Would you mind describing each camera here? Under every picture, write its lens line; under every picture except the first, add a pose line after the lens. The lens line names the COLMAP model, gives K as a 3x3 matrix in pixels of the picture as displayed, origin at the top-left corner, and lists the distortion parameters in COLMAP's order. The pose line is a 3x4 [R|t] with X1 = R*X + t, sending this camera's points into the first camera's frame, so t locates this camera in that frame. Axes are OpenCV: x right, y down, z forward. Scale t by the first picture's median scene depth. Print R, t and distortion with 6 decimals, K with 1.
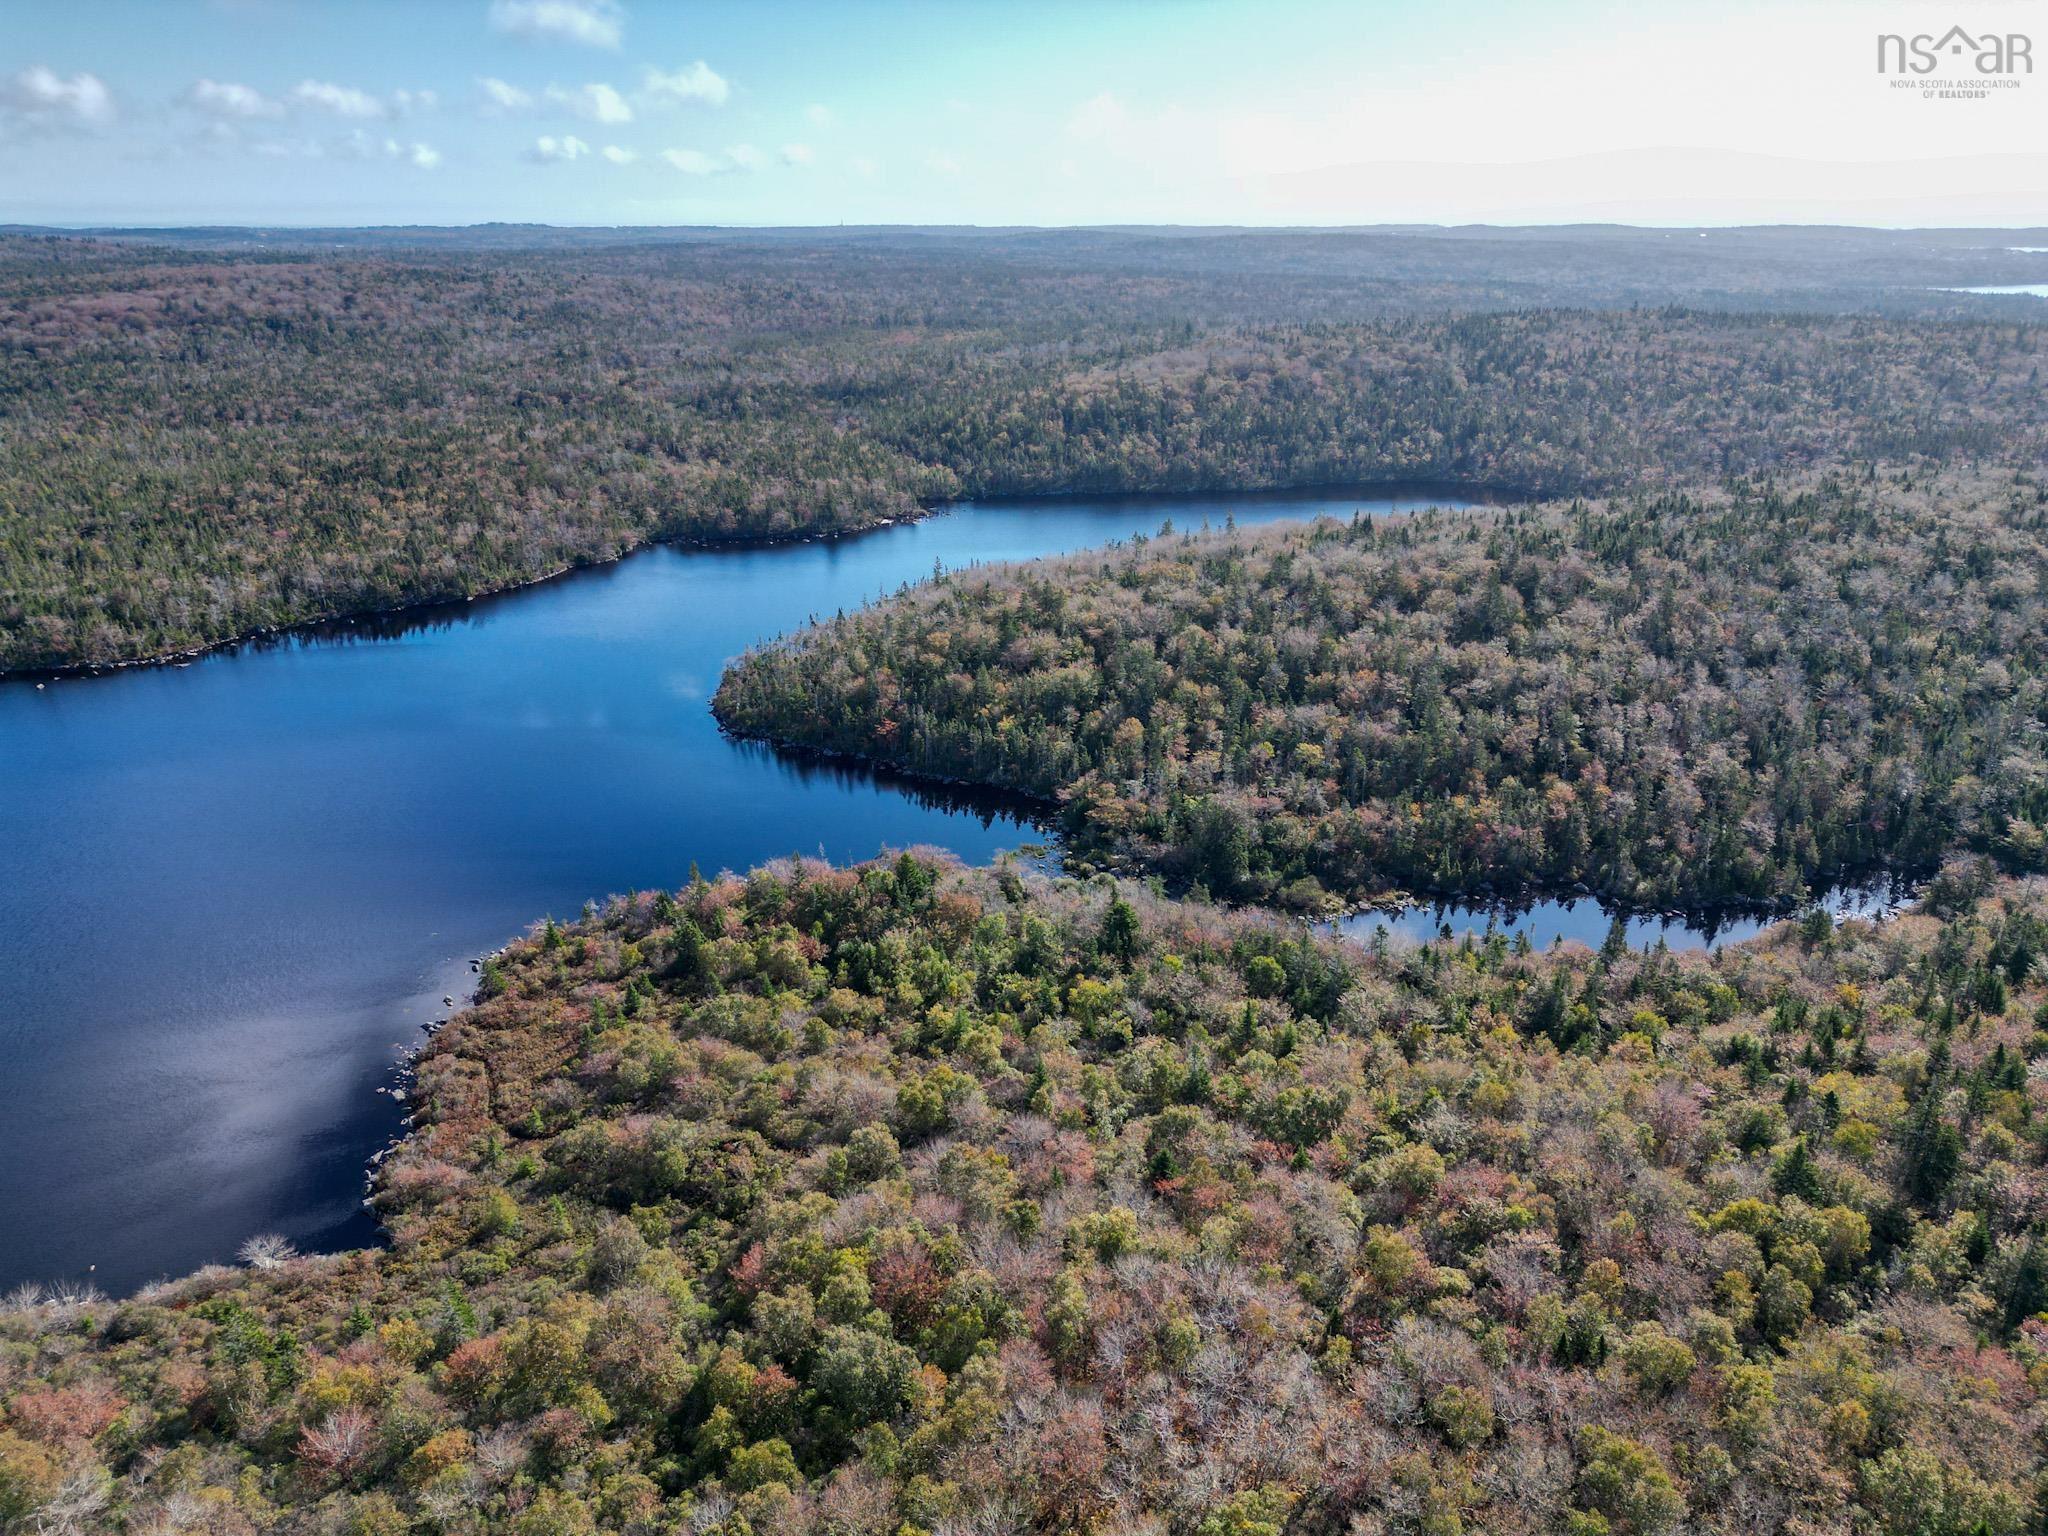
lens RADIAL K [[1443.6, 0, 1032.5], [0, 1443.6, 773.0], [0, 0, 1]] dist [0.075794, -0.072996]
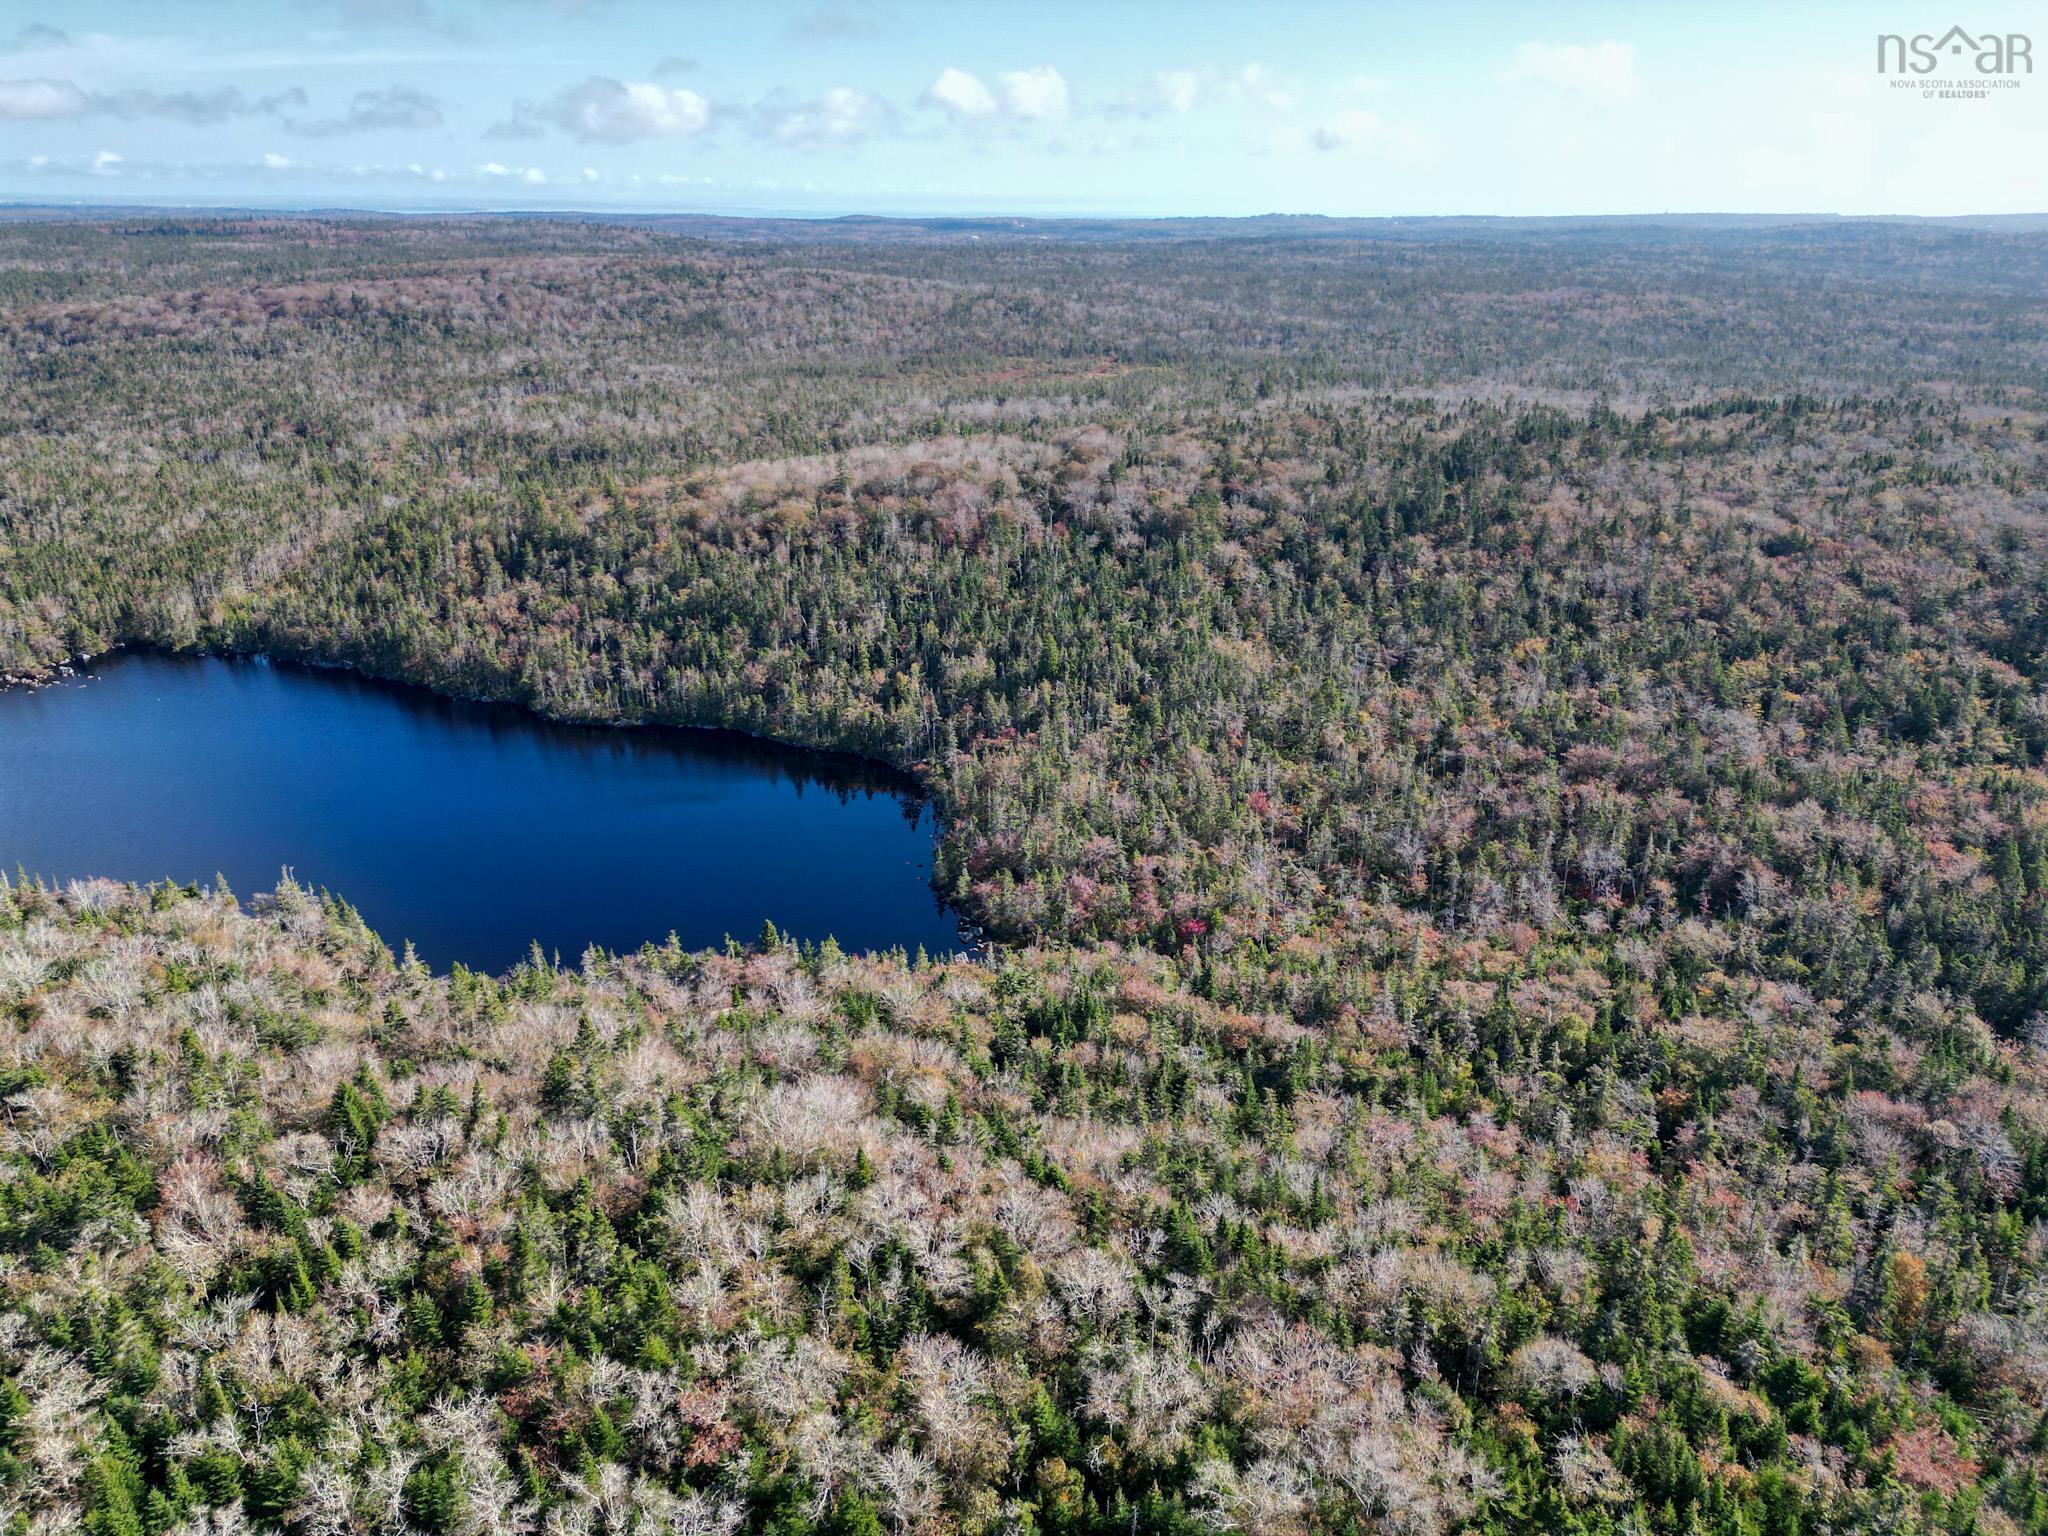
lens RADIAL K [[1443.6, 0, 1033.0], [0, 1443.6, 769.7], [0, 0, 1]] dist [0.075794, -0.072996]
pose [[0.845895, 0.198513, -0.495030, 0.659714], [-0.196356, 0.978874, 0.057012, -0.277871], [0.495890, 0.048976, 0.867003, 0.701058]]
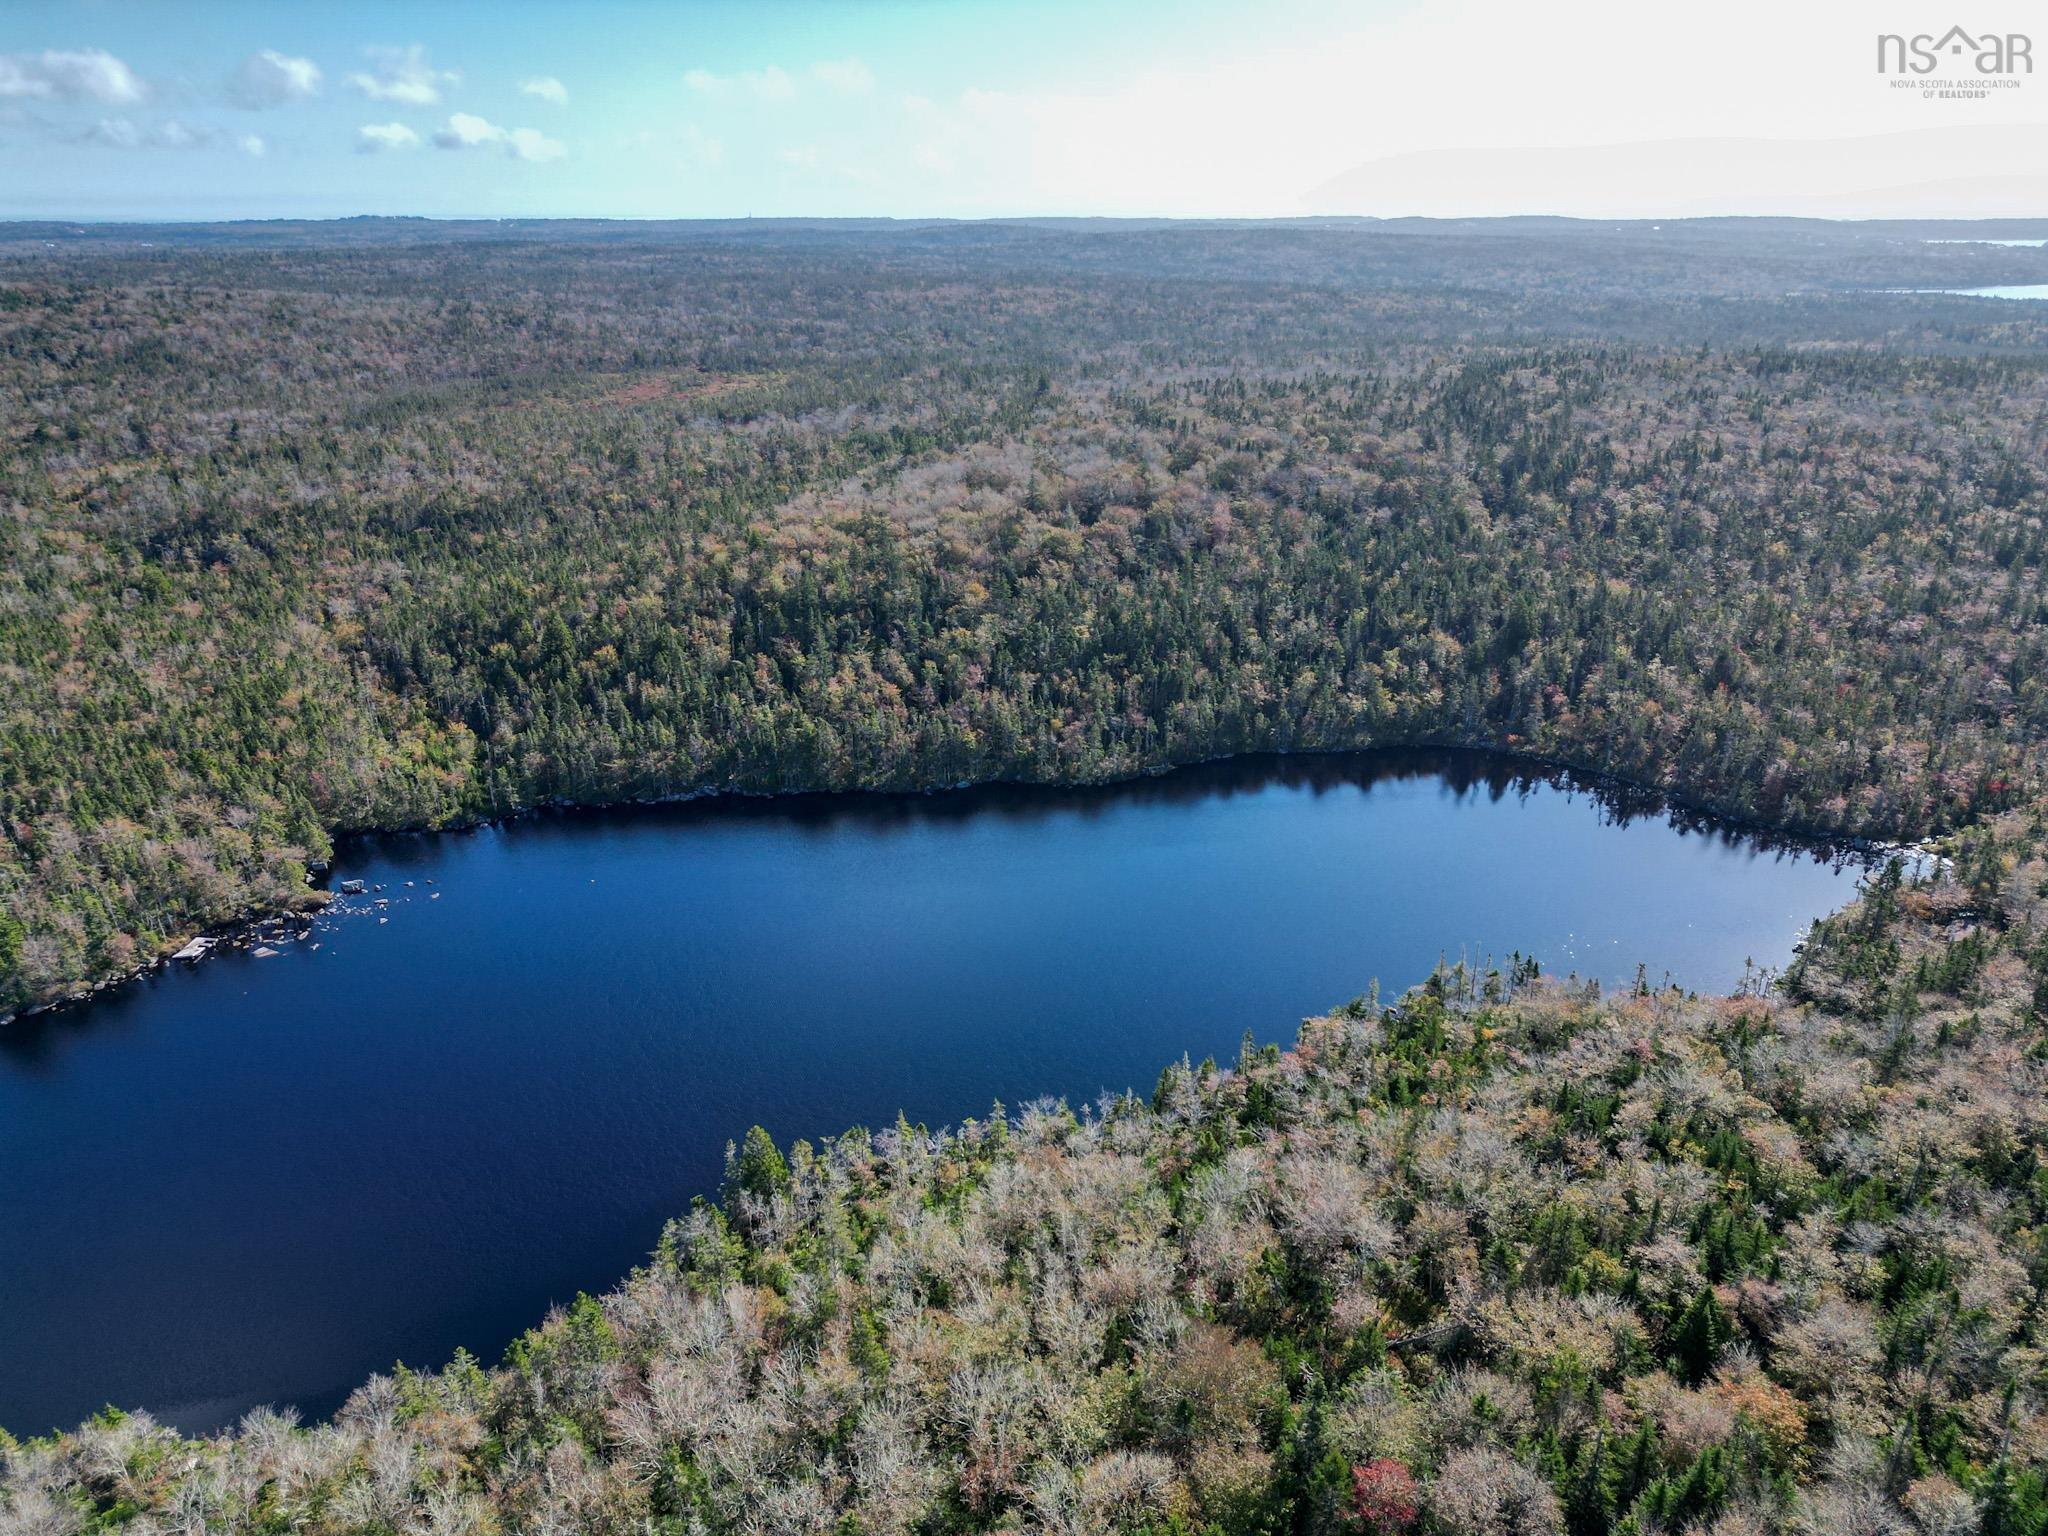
lens RADIAL K [[1443.6, 0, 1026.0], [0, 1443.6, 763.9], [0, 0, 1]] dist [0.075794, -0.072996]
pose [[0.999275, -0.015796, 0.034635, 0.129892], [0.015793, 0.999875, 0.000367, -0.231257], [-0.034637, 0.000180, 0.999400, 0.586137]]
